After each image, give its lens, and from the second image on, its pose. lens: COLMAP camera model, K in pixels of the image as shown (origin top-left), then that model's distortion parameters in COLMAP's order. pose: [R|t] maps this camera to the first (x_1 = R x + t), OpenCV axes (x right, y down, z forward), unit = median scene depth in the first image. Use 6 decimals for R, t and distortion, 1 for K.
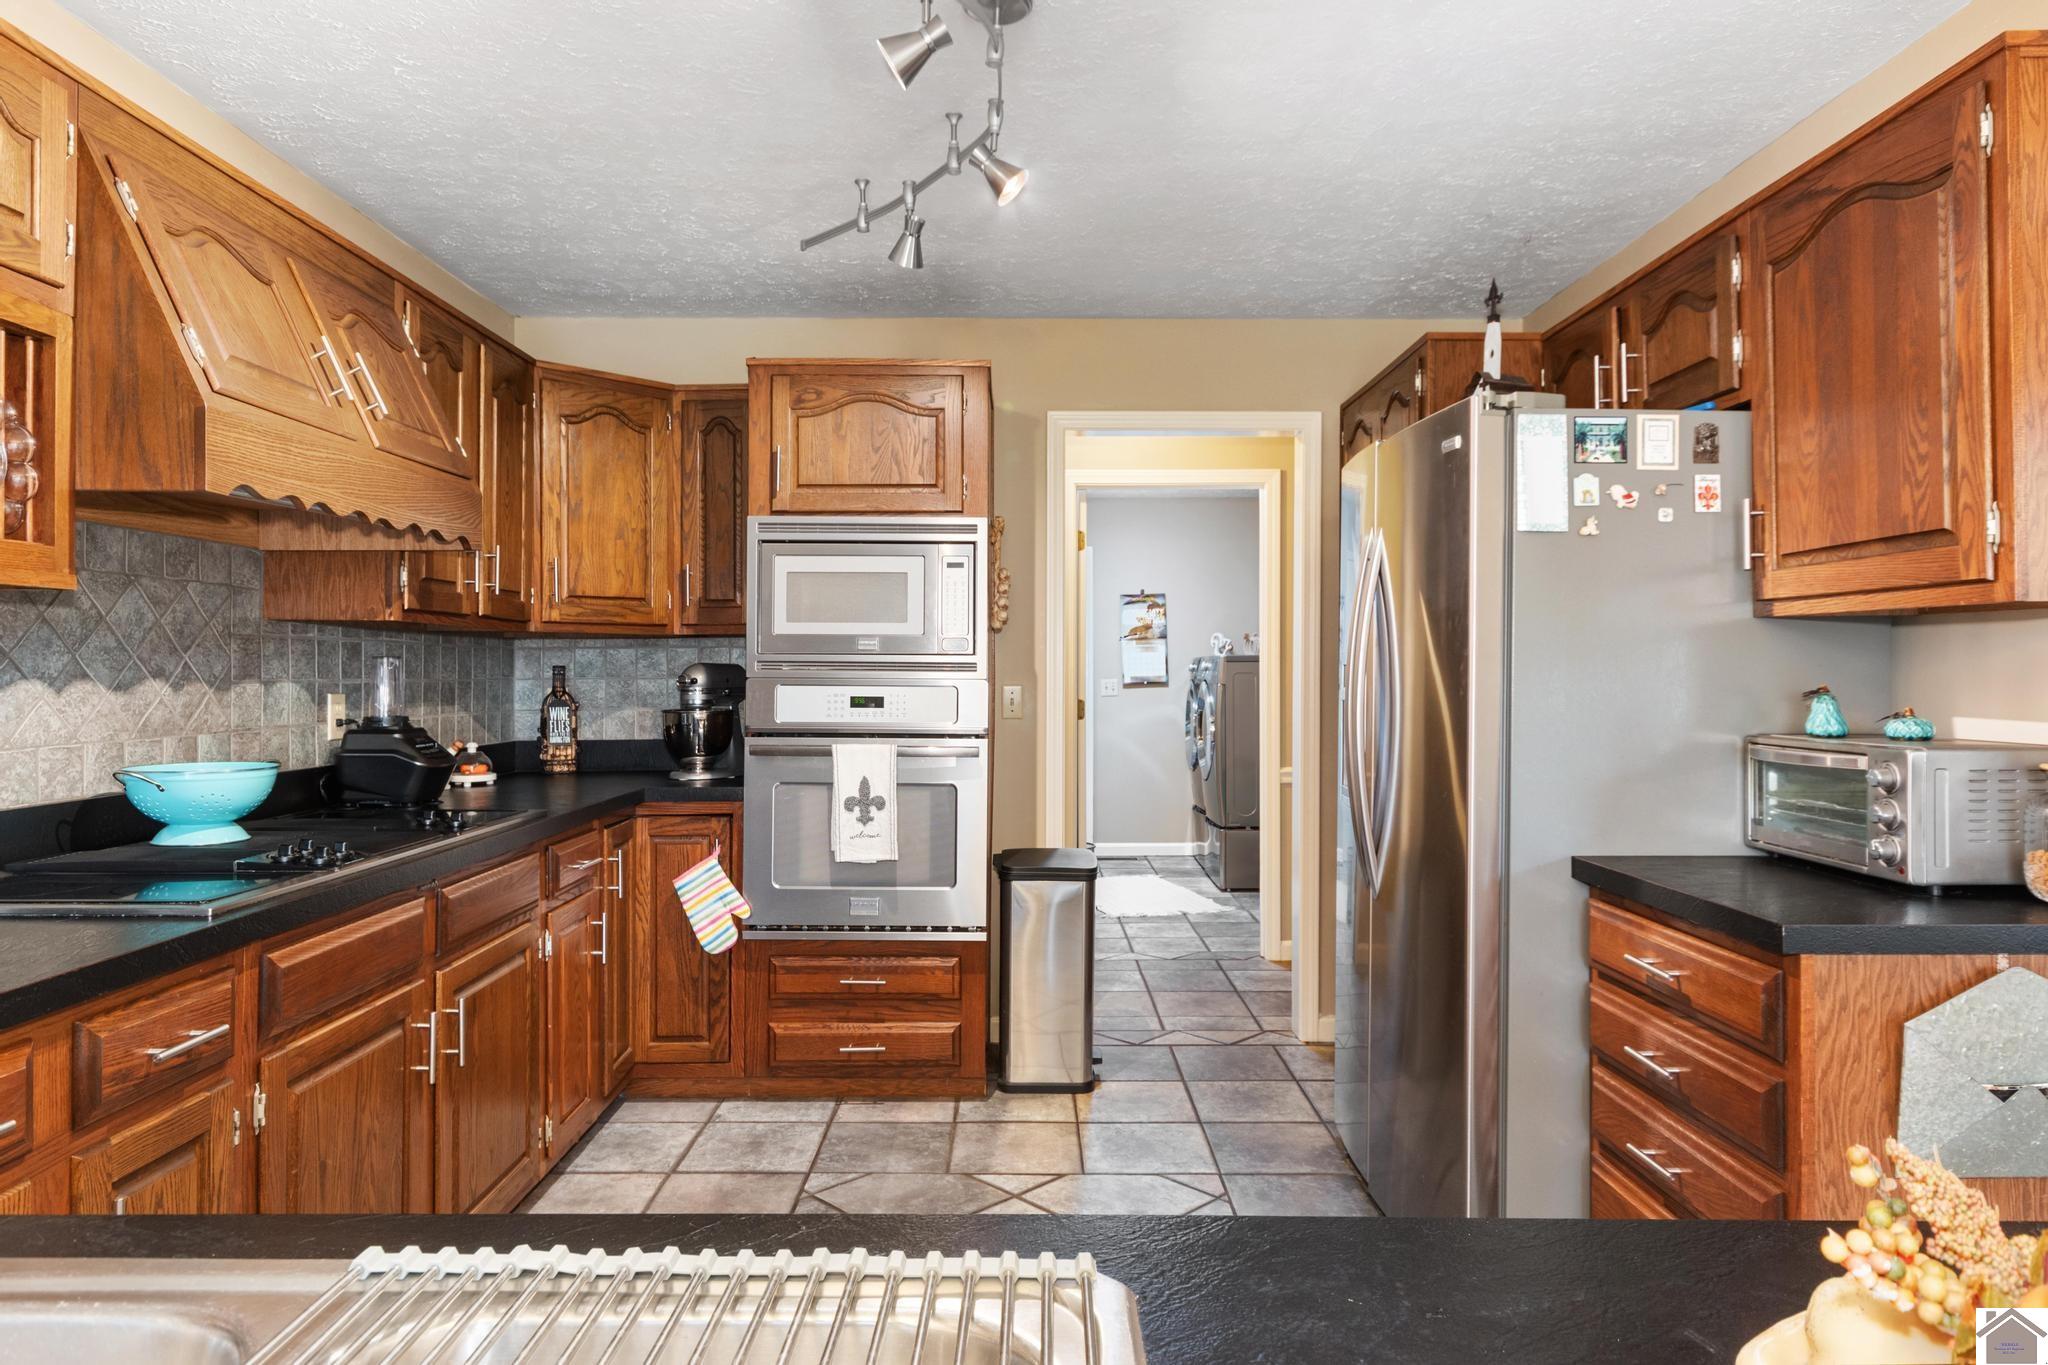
lens RADIAL K [[1239.3, 0, 1030.4], [0, 1239.3, 673.1], [0, 0, 1]] dist [0.000821, -0.001450]
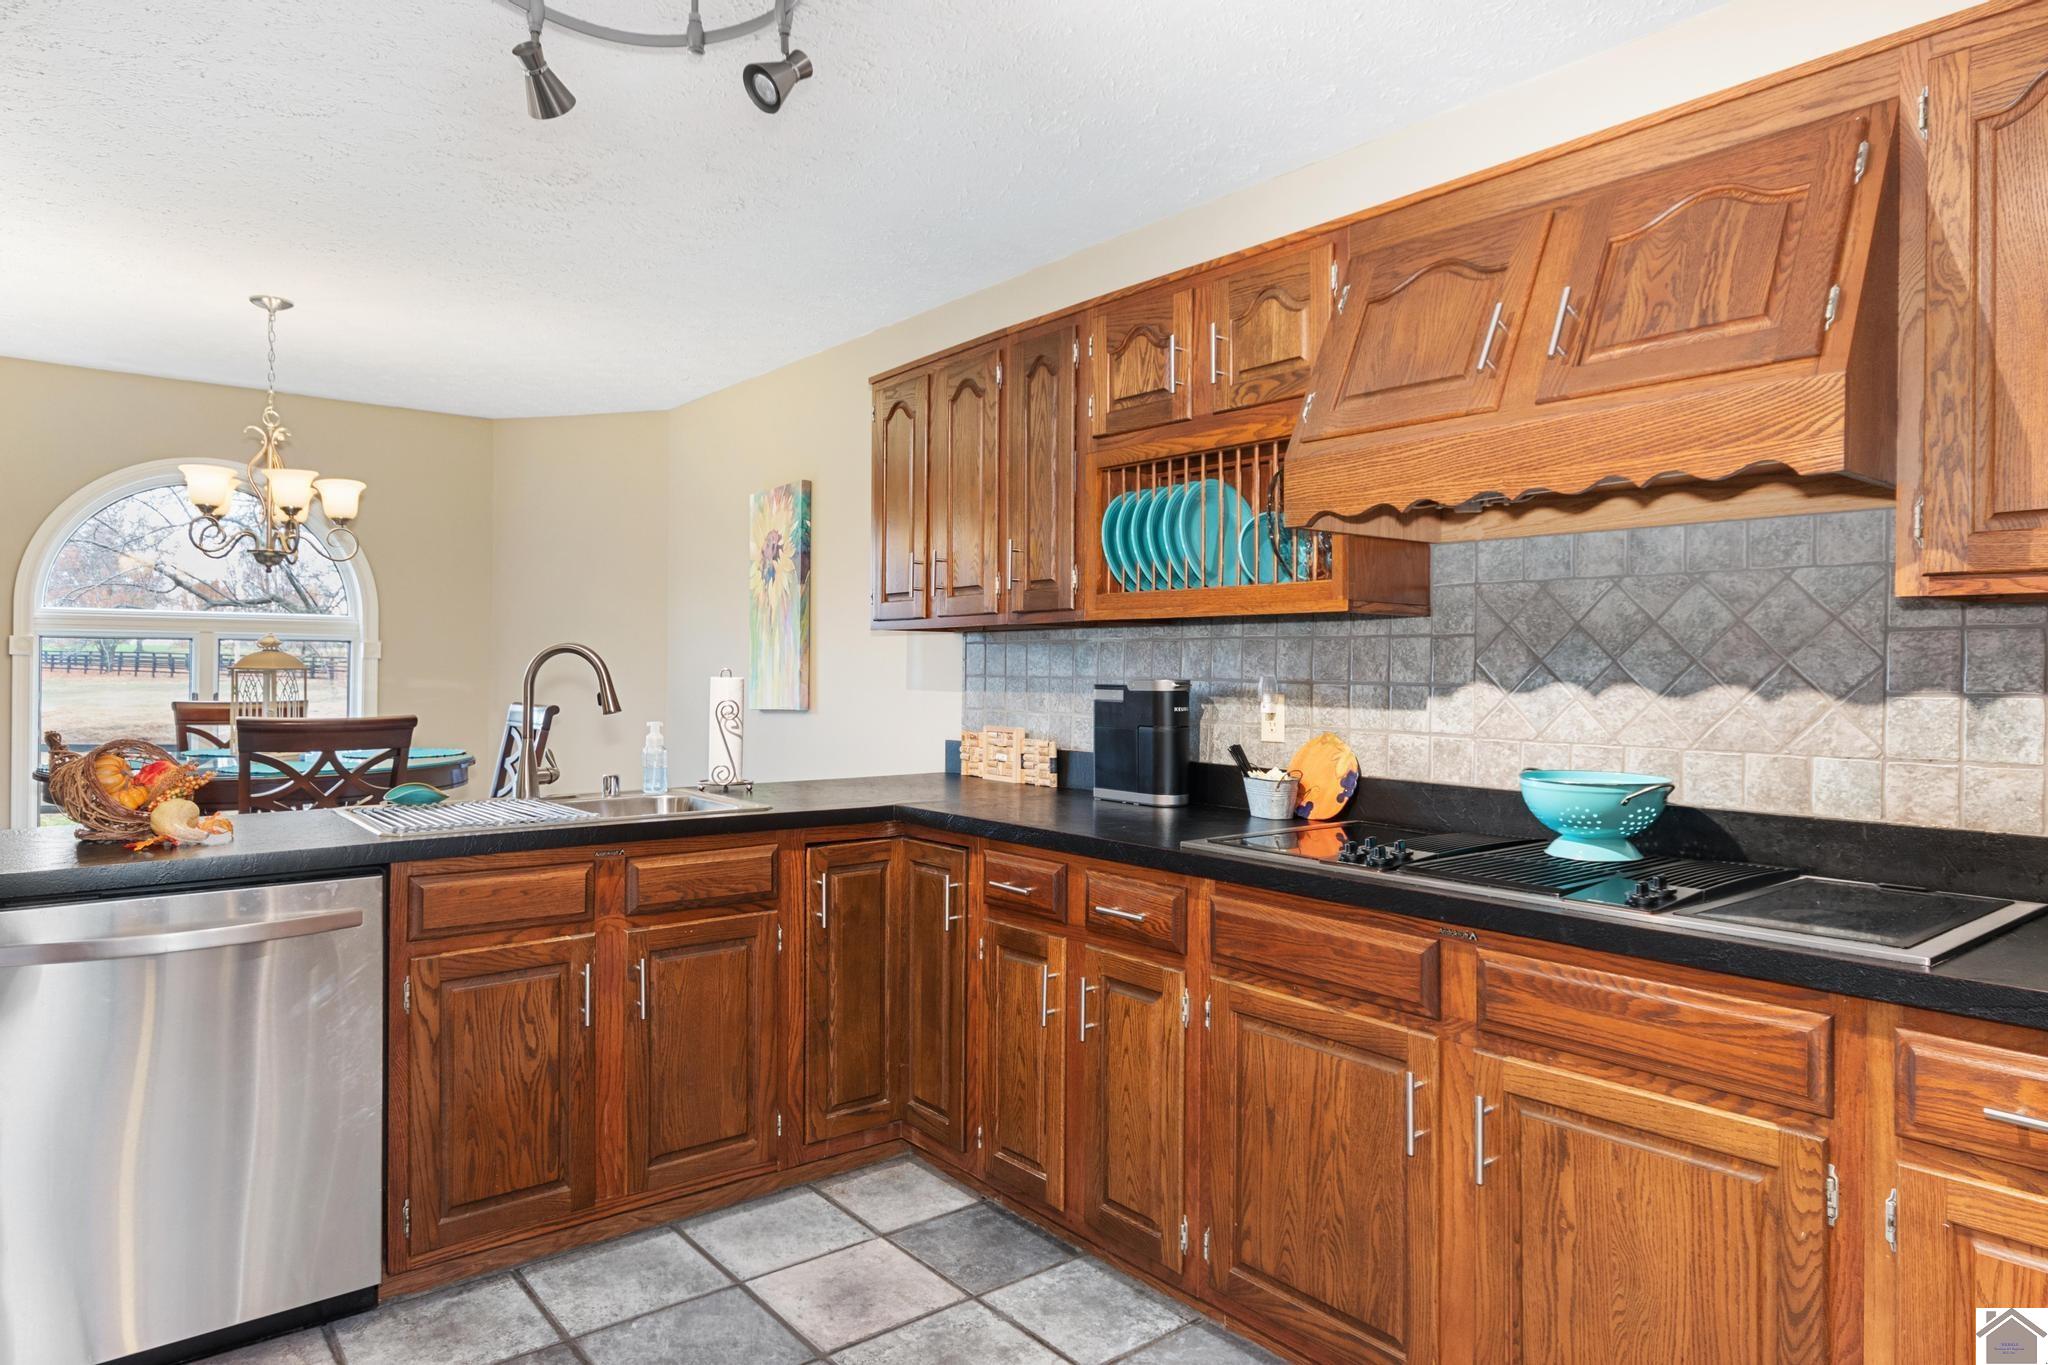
lens RADIAL K [[1239.3, 0, 1030.4], [0, 1239.3, 673.1], [0, 0, 1]] dist [0.000821, -0.001450]
pose [[-0.778992, -0.007066, -0.626994, 0.170503], [-0.012675, 0.999910, 0.004478, -0.001328], [0.626905, 0.011435, -0.779012, 0.978444]]
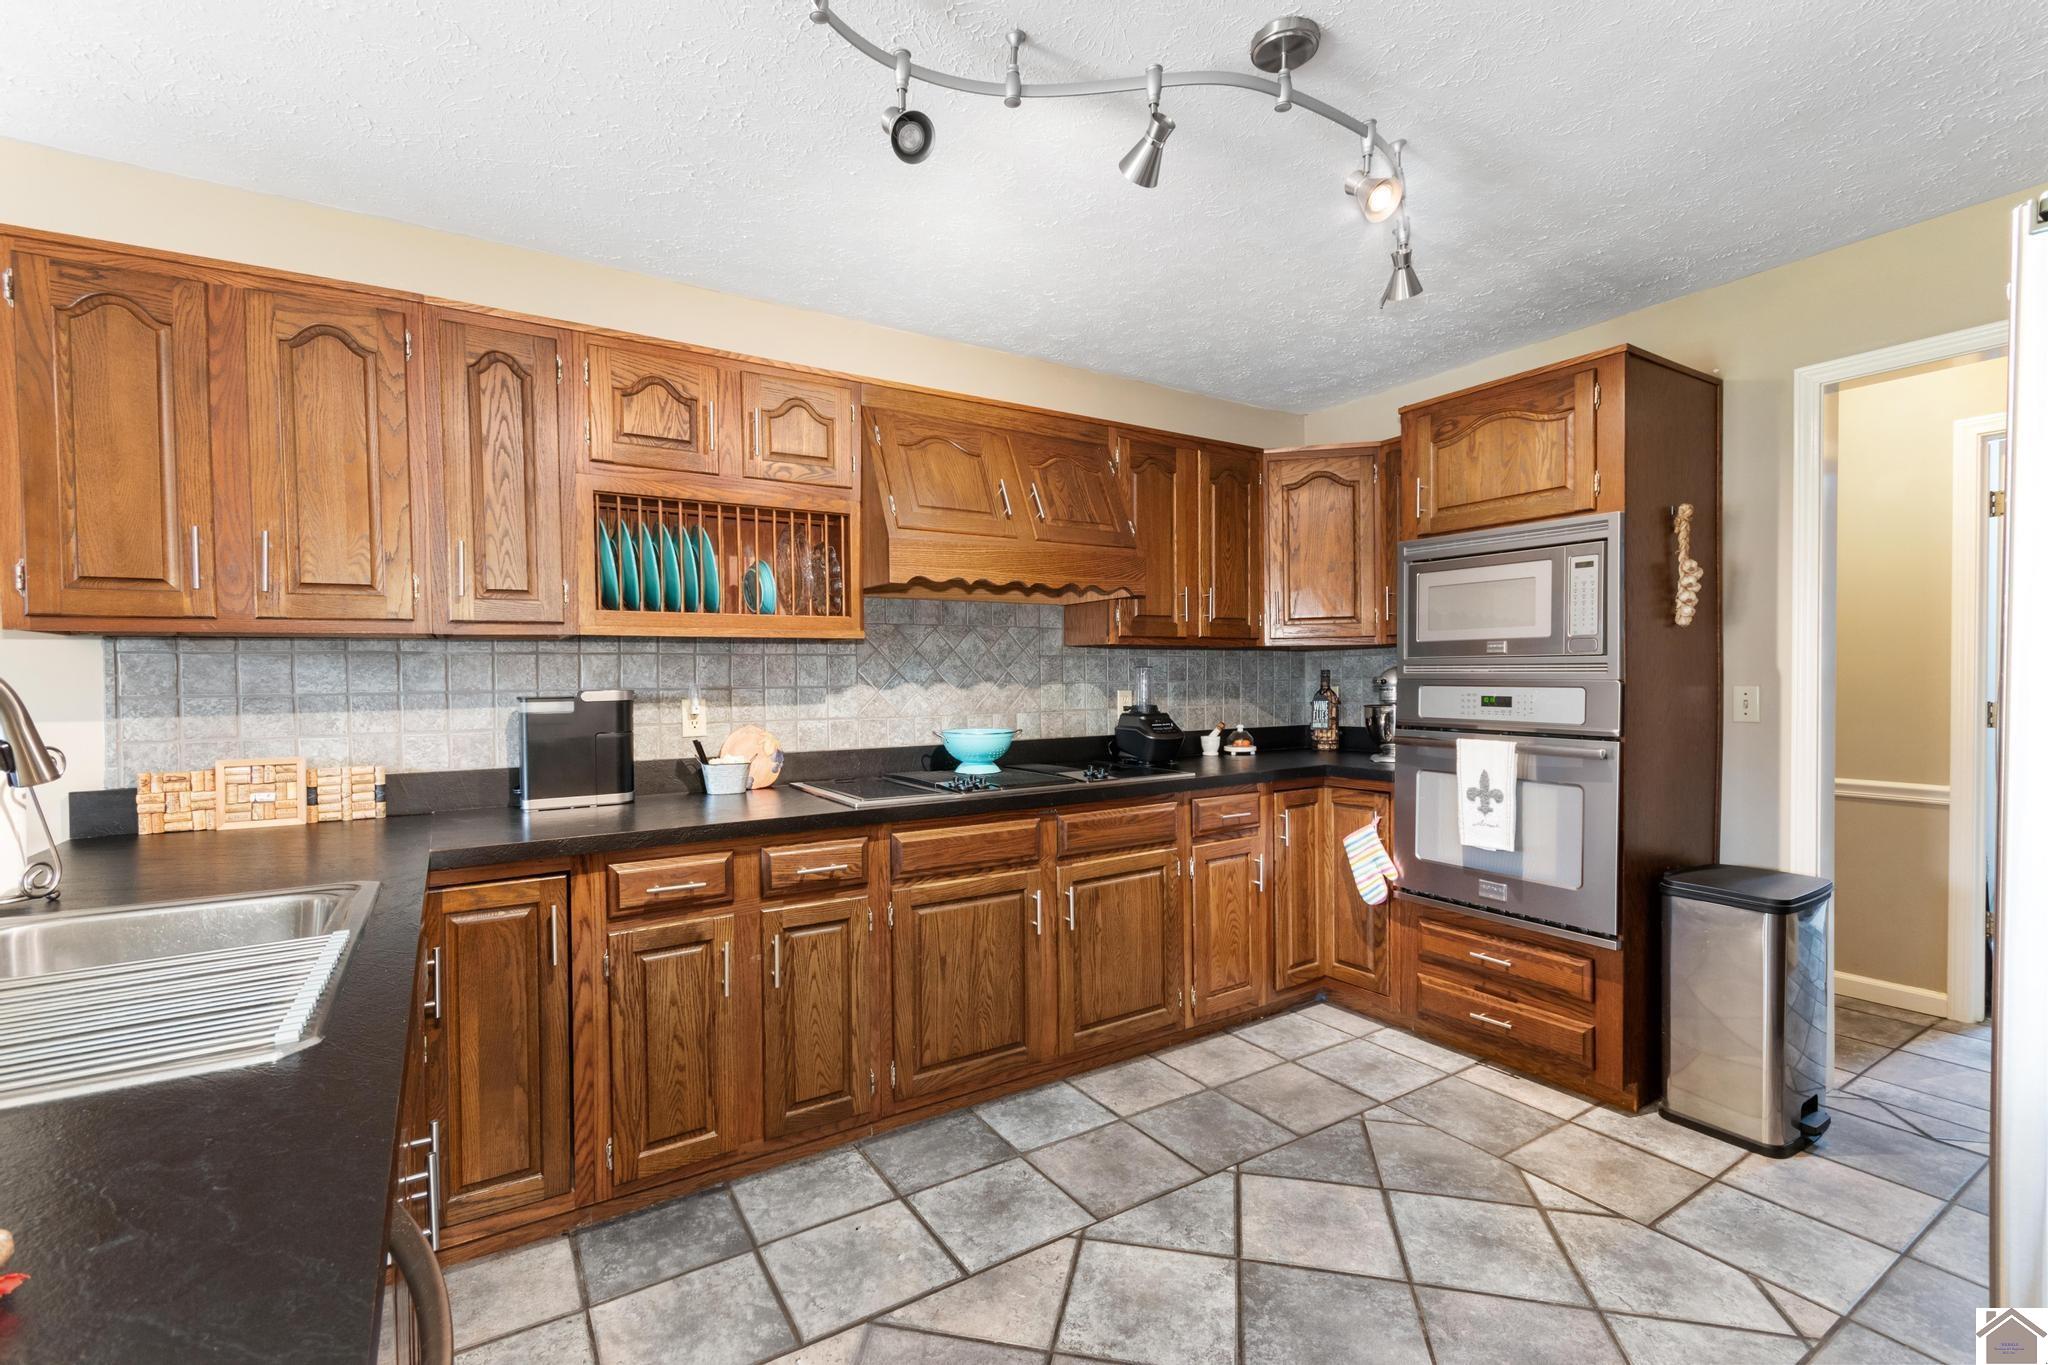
lens RADIAL K [[898.8, 0, 1015.7], [0, 898.8, 695.2], [0, 0, 1]] dist [0.002230, 0.000532]
pose [[0.524314, 0.012563, -0.851433, 0.319696], [0.009007, 0.999753, 0.020298, -0.001700], [0.851478, -0.018311, 0.524071, 0.240700]]
